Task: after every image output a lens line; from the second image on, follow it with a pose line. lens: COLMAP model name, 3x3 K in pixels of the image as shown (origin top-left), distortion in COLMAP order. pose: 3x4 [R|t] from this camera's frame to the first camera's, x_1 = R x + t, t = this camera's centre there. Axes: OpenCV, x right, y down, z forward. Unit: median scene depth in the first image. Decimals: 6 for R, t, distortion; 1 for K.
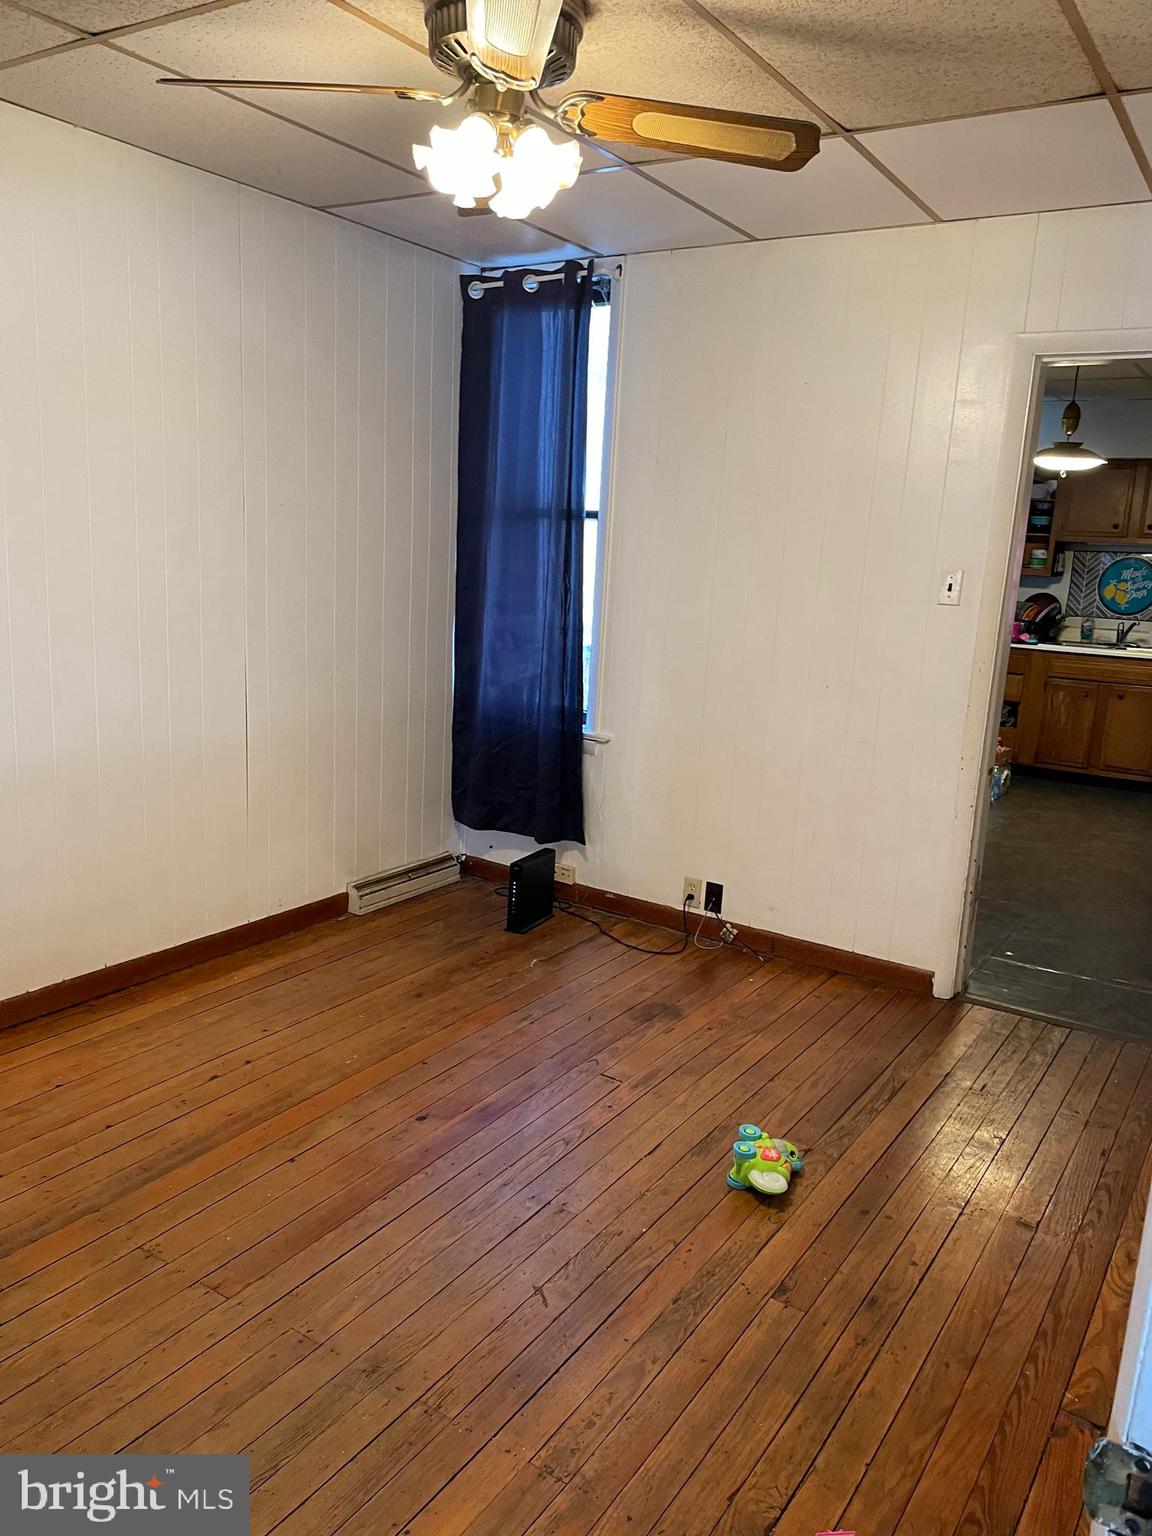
lens RADIAL K [[1170.2, 0, 574.7], [0, 1170.2, 772.6], [0, 0, 1]] dist [0.092225, -0.104314]
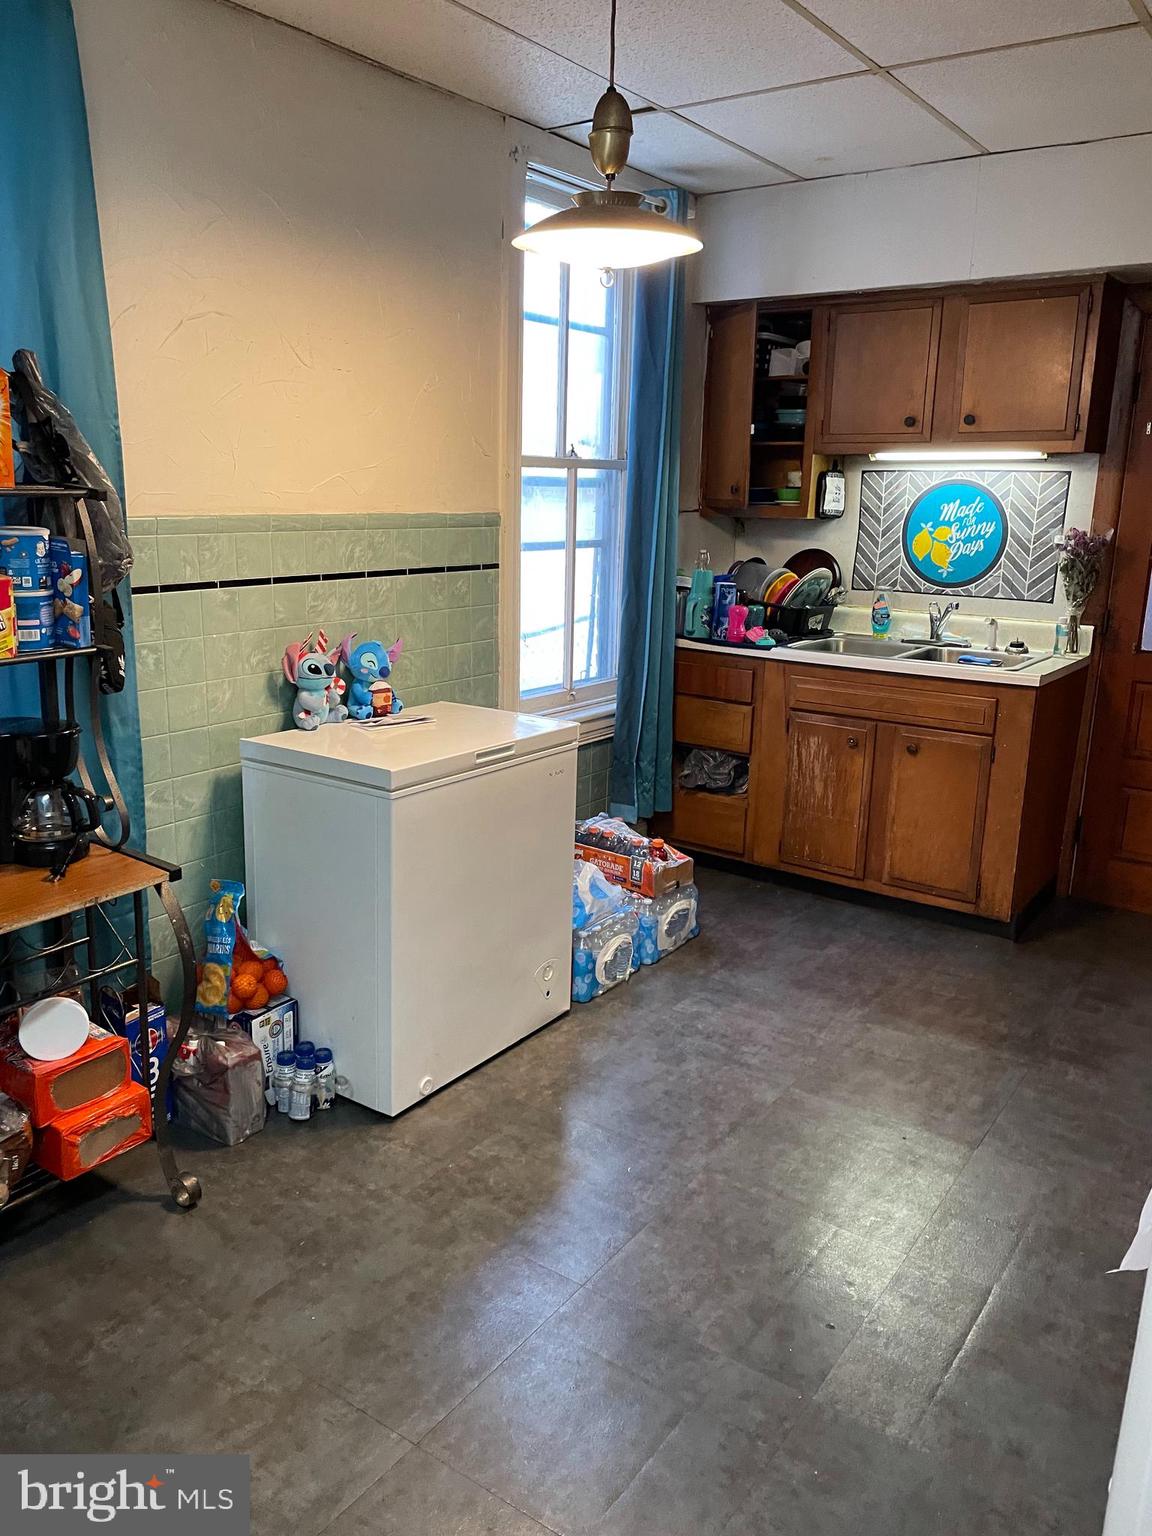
lens RADIAL K [[1170.2, 0, 568.0], [0, 1170.2, 760.2], [0, 0, 1]] dist [0.092225, -0.104314]
pose [[0.997170, -0.020918, -0.072212, 0.186986], [0.023486, 0.999115, 0.034907, -0.043751], [0.071418, -0.036504, 0.996778, 0.255310]]
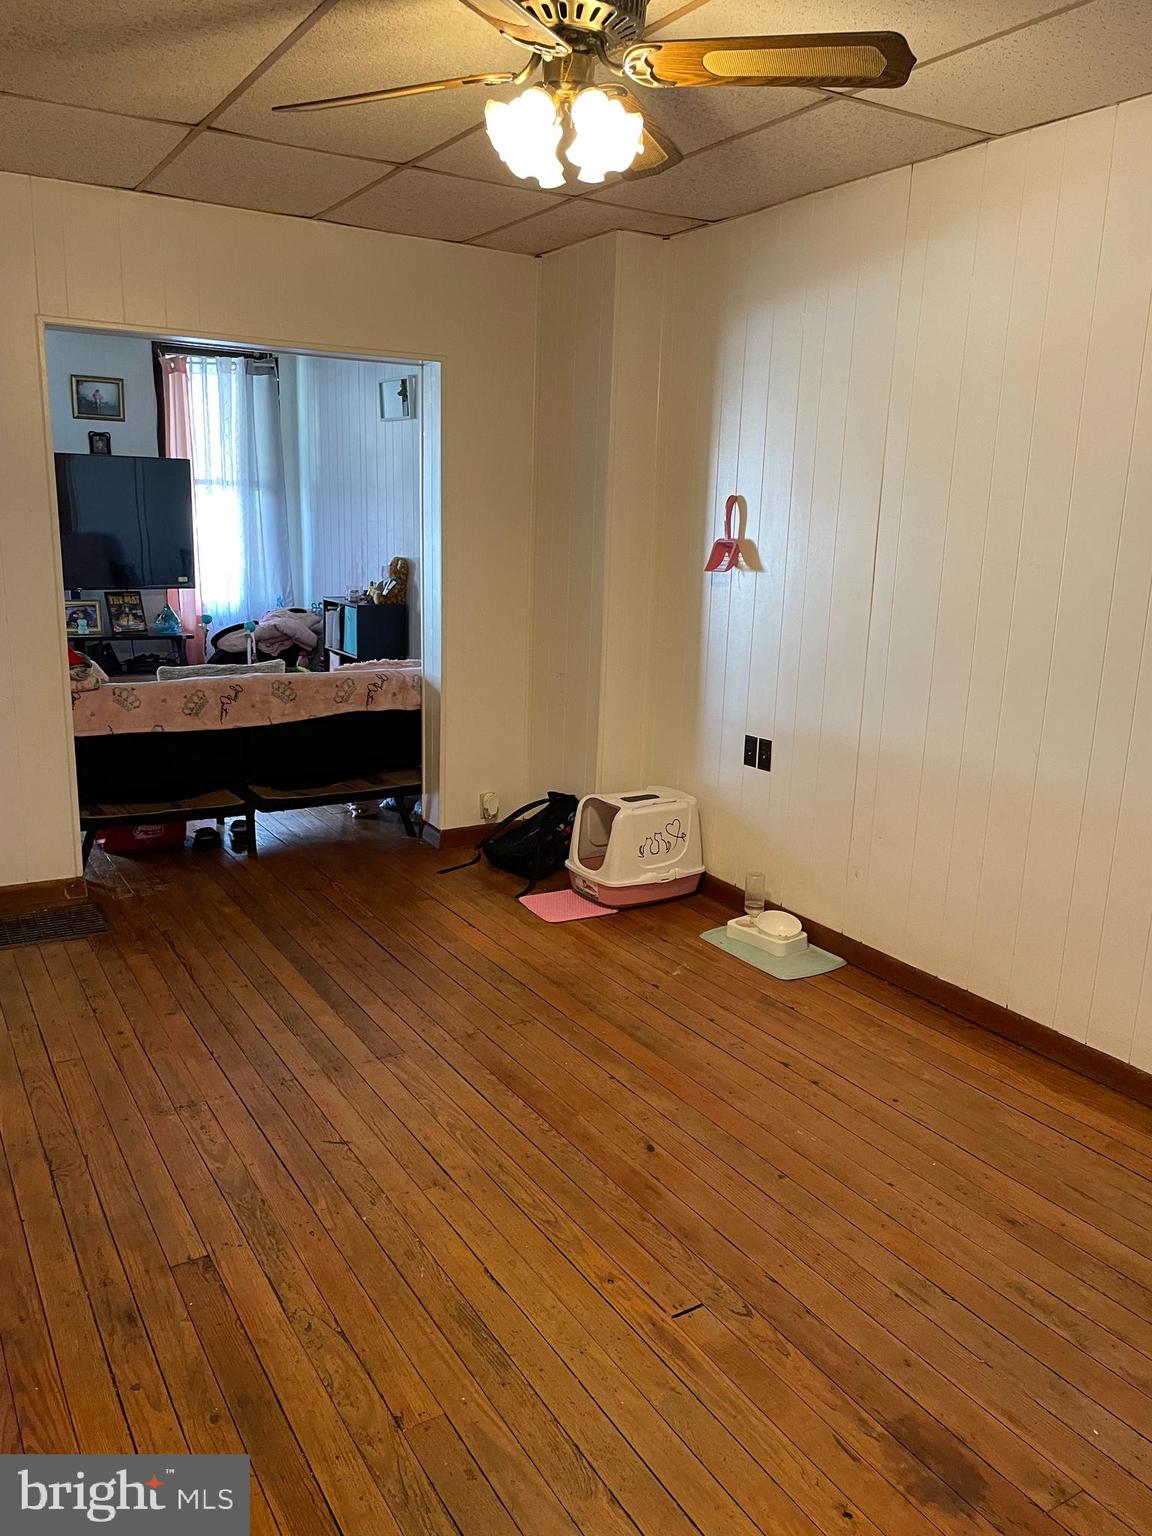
lens RADIAL K [[1170.2, 0, 562.4], [0, 1170.2, 769.9], [0, 0, 1]] dist [0.092225, -0.104314]
pose [[-0.447731, 0.131140, -0.884499, 0.868834], [-0.223572, 0.941349, 0.252740, -0.263699], [0.865767, 0.310908, -0.392152, 1.531982]]
